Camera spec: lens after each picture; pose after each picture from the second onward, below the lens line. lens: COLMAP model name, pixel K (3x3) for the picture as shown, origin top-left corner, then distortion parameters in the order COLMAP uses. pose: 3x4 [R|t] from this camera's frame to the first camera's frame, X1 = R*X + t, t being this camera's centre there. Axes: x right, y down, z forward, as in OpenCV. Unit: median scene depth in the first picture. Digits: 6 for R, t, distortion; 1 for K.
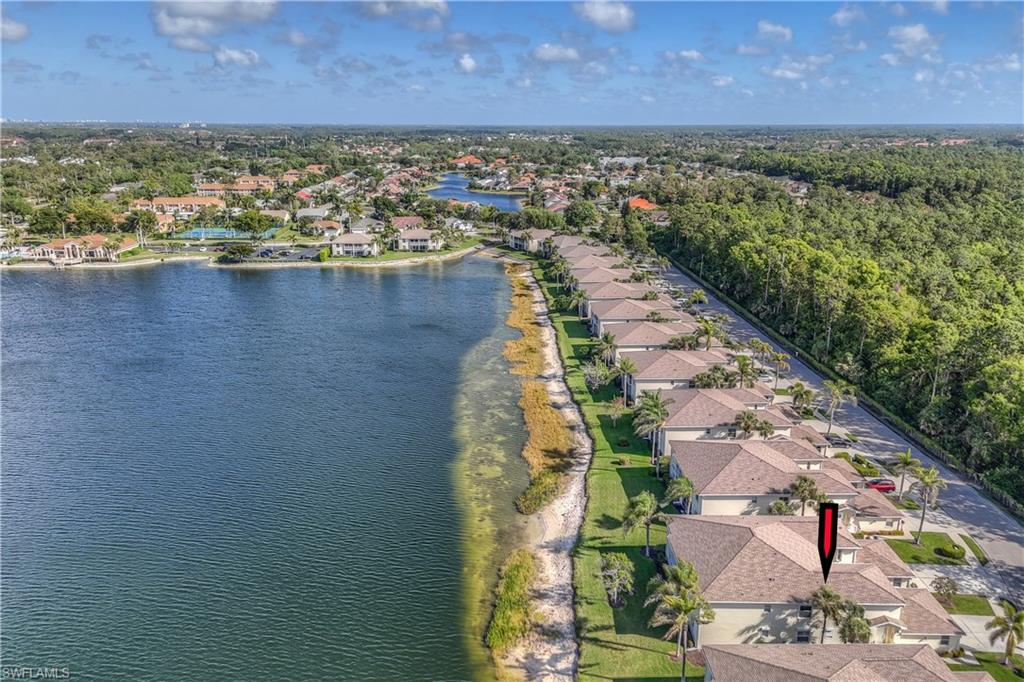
lens RADIAL K [[814.2, 0, 514.0], [0, 814.2, 331.5], [0, 0, 1]] dist [0.052996, -0.048160]
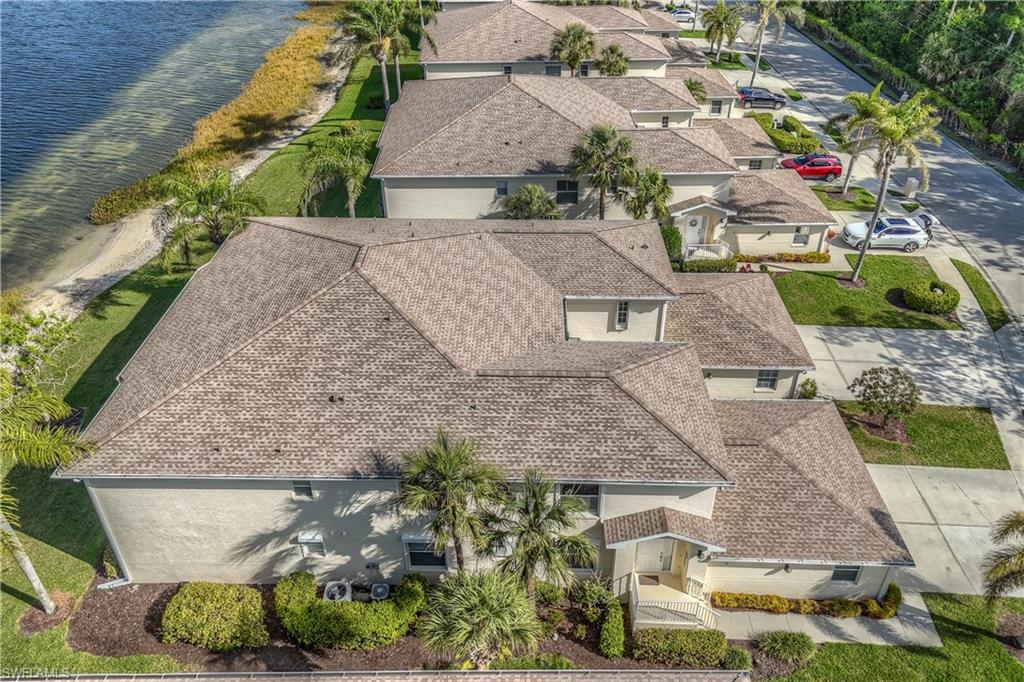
lens RADIAL K [[814.2, 0, 514.0], [0, 814.2, 331.5], [0, 0, 1]] dist [0.052996, -0.048160]
pose [[0.999933, -0.001214, -0.011527, 0.314116], [0.004833, 0.947602, 0.319417, 0.142361], [0.010535, -0.319451, 0.947544, 0.573782]]
